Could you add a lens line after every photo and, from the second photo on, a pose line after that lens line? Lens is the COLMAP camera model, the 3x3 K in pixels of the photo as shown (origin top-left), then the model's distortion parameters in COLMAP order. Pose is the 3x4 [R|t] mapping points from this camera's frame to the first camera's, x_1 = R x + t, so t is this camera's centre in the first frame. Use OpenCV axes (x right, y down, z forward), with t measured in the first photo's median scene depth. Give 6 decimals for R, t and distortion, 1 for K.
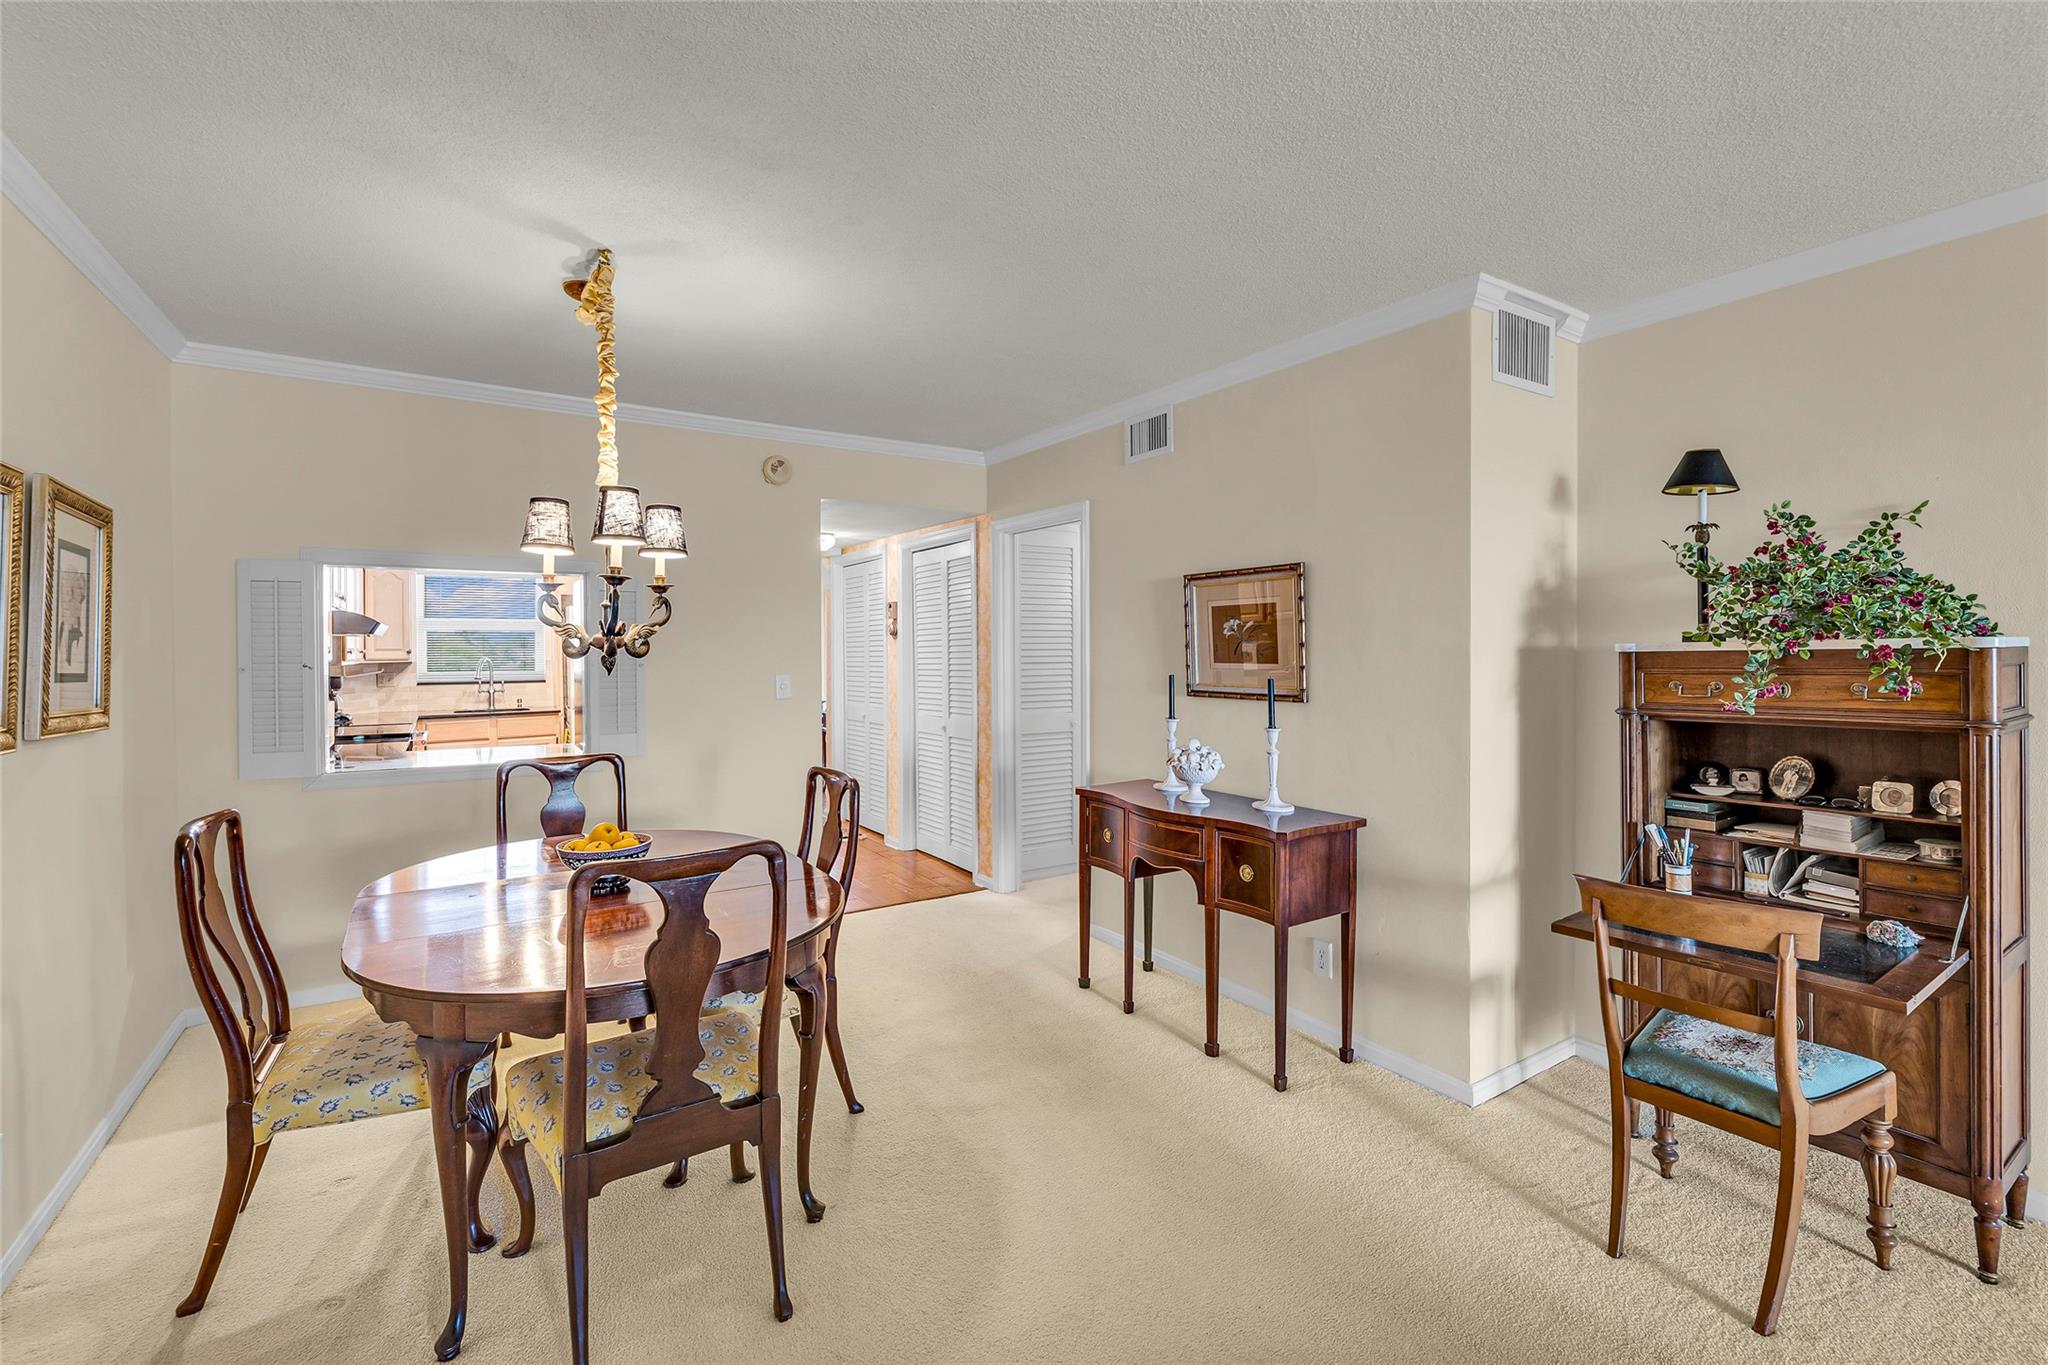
lens RADIAL K [[897.2, 0, 1038.9], [0, 897.2, 661.0], [0, 0, 1]] dist [-0.000279, -0.000455]
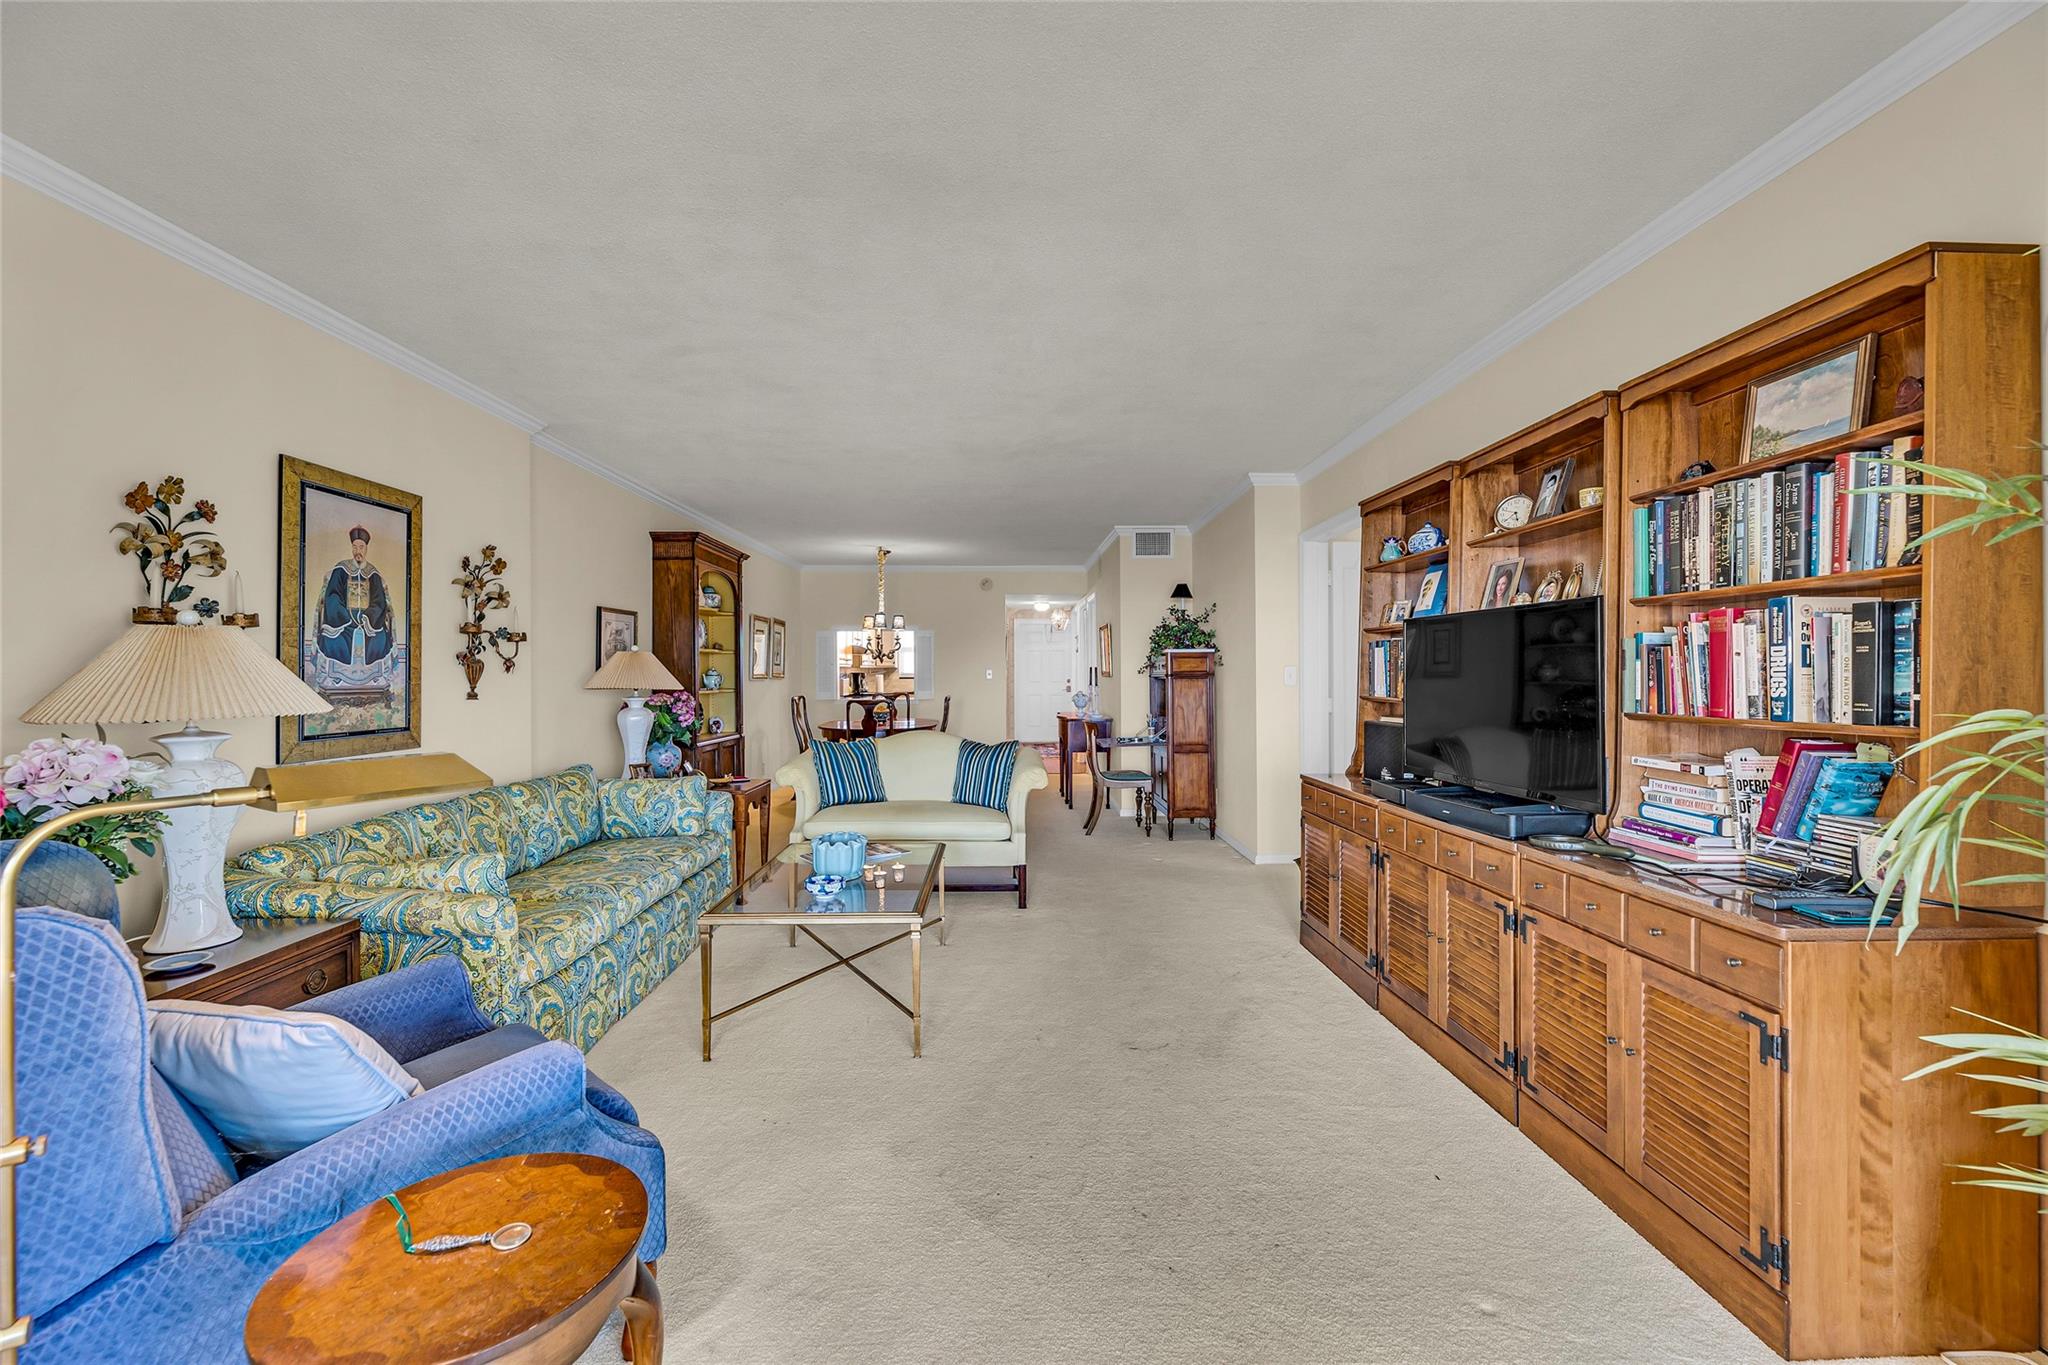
lens RADIAL K [[841.6, 0, 1025.4], [0, 841.6, 671.1], [0, 0, 1]] dist [-0.001413, -0.000012]
pose [[0.848023, 0.001180, -0.529958, 1.104843], [-0.005191, 0.999968, -0.006080, 0.036997], [0.529934, 0.007907, 0.848002, -0.955410]]
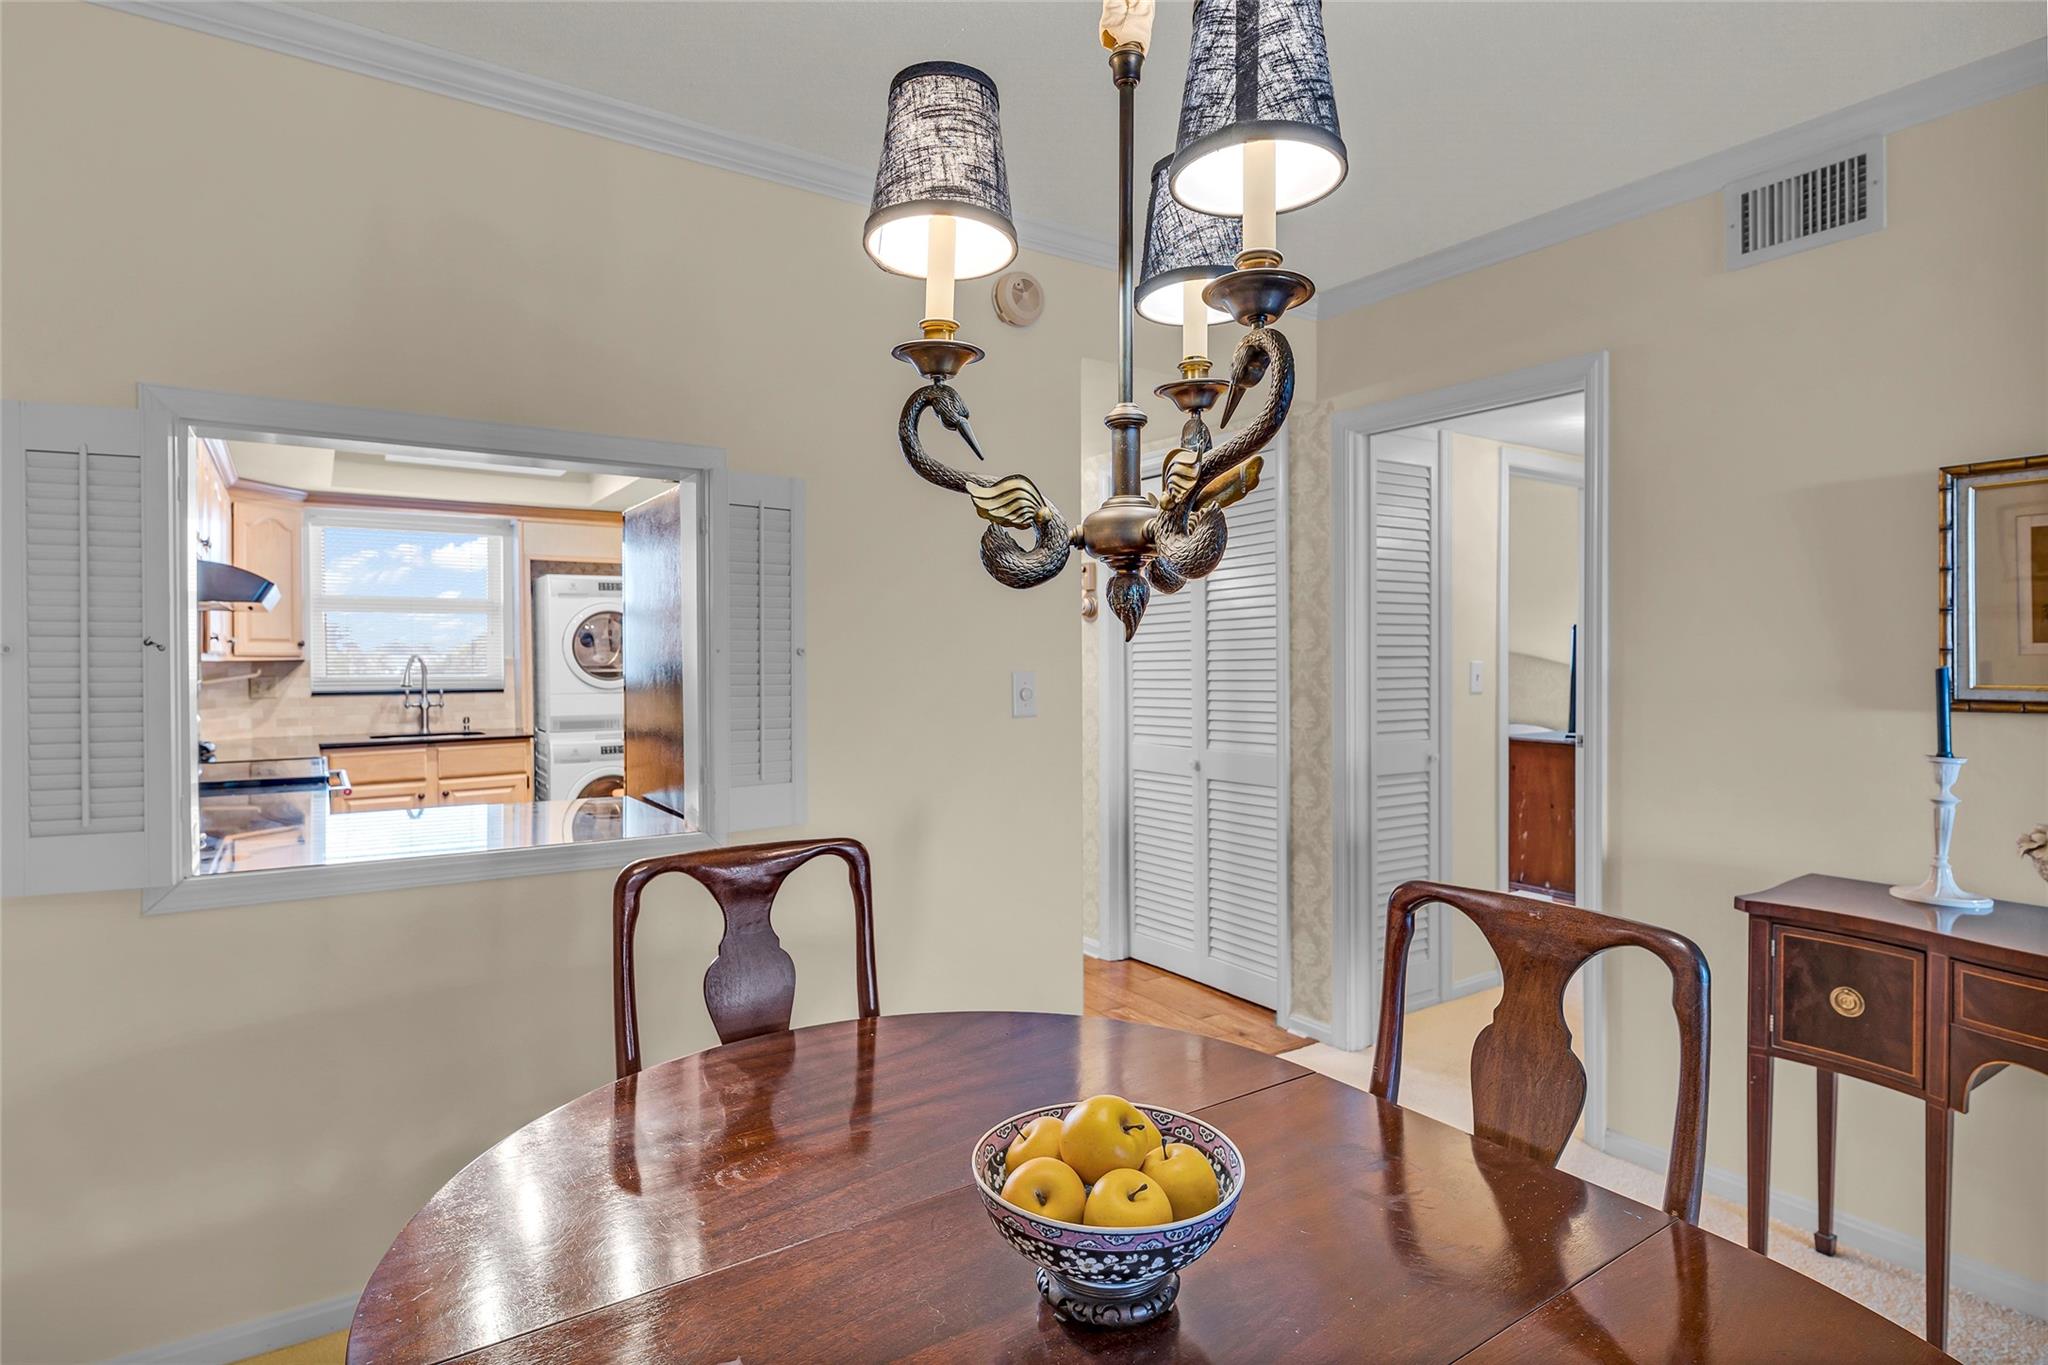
lens RADIAL K [[1058.0, 0, 1026.7], [0, 1058.0, 667.0], [0, 0, 1]] dist [0.006141, 0.000222]
pose [[0.999895, 0.001903, 0.014376, -0.325766], [-0.001798, 0.999972, -0.007321, 0.018536], [-0.014390, 0.007295, 0.999870, 0.389203]]
